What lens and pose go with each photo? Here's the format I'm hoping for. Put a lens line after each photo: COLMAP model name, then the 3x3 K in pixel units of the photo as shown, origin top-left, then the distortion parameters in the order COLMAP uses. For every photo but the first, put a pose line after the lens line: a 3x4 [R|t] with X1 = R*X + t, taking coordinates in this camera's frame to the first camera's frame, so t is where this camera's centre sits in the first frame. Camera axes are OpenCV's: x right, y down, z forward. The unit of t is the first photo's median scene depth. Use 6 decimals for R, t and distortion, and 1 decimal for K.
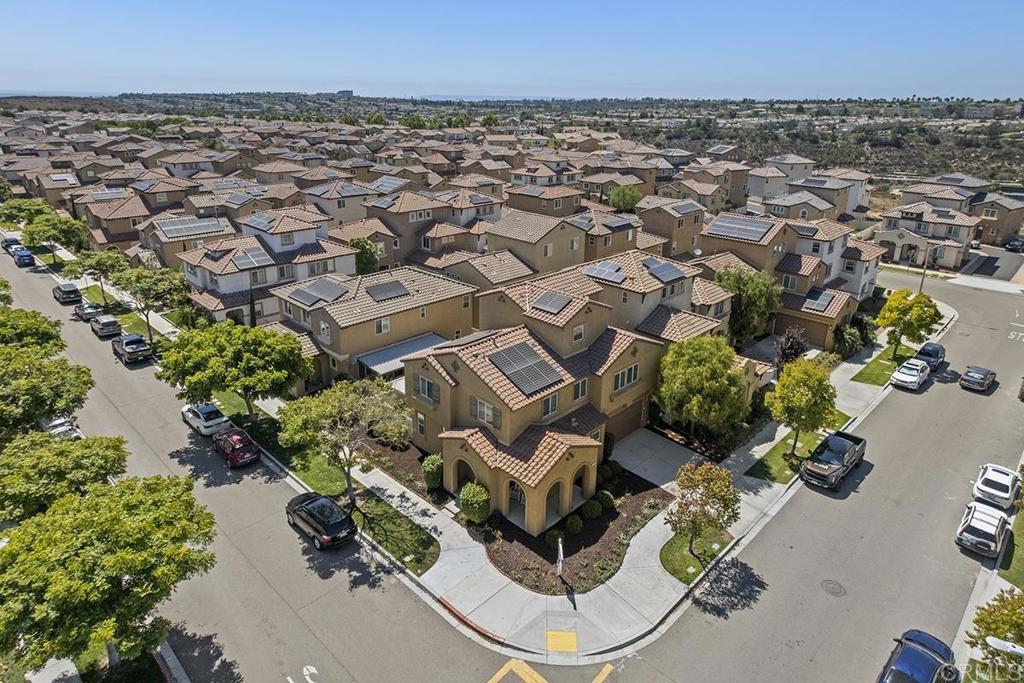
lens RADIAL K [[604.3, 0, 524.4], [0, 604.3, 340.2], [0, 0, 1]] dist [0.003499, -0.000290]
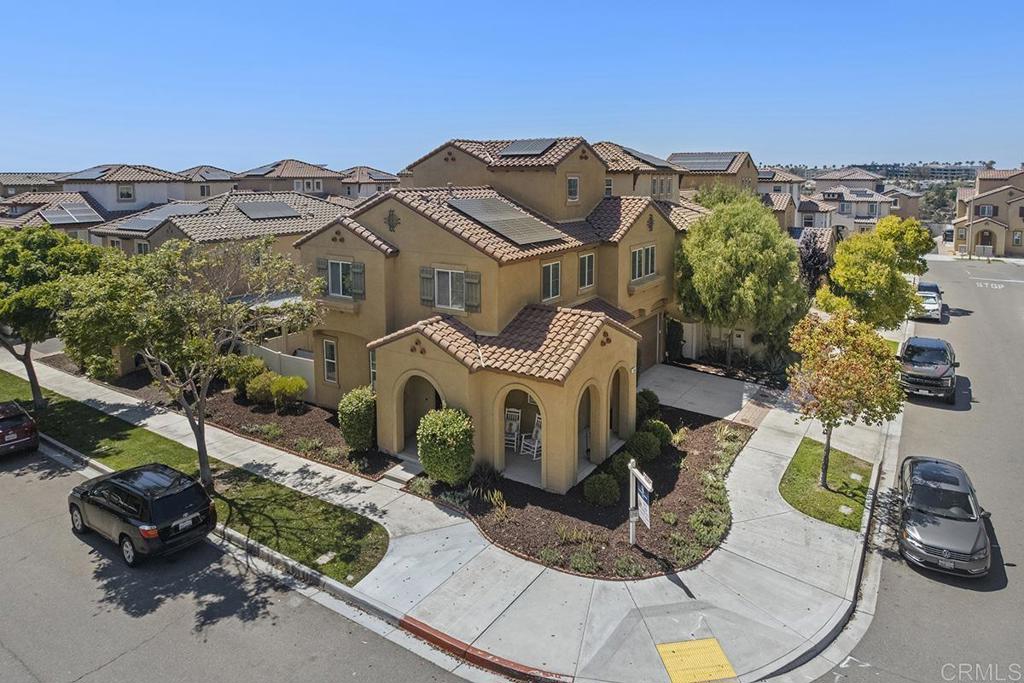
lens RADIAL K [[634.2, 0, 512.3], [0, 634.2, 256.9], [0, 0, 1]] dist [-0.038323, 0.002666]
pose [[0.984383, -0.060680, 0.165254, -0.105386], [0.101910, 0.961855, -0.253868, 0.255040], [-0.143546, 0.266744, 0.953017, 0.406949]]
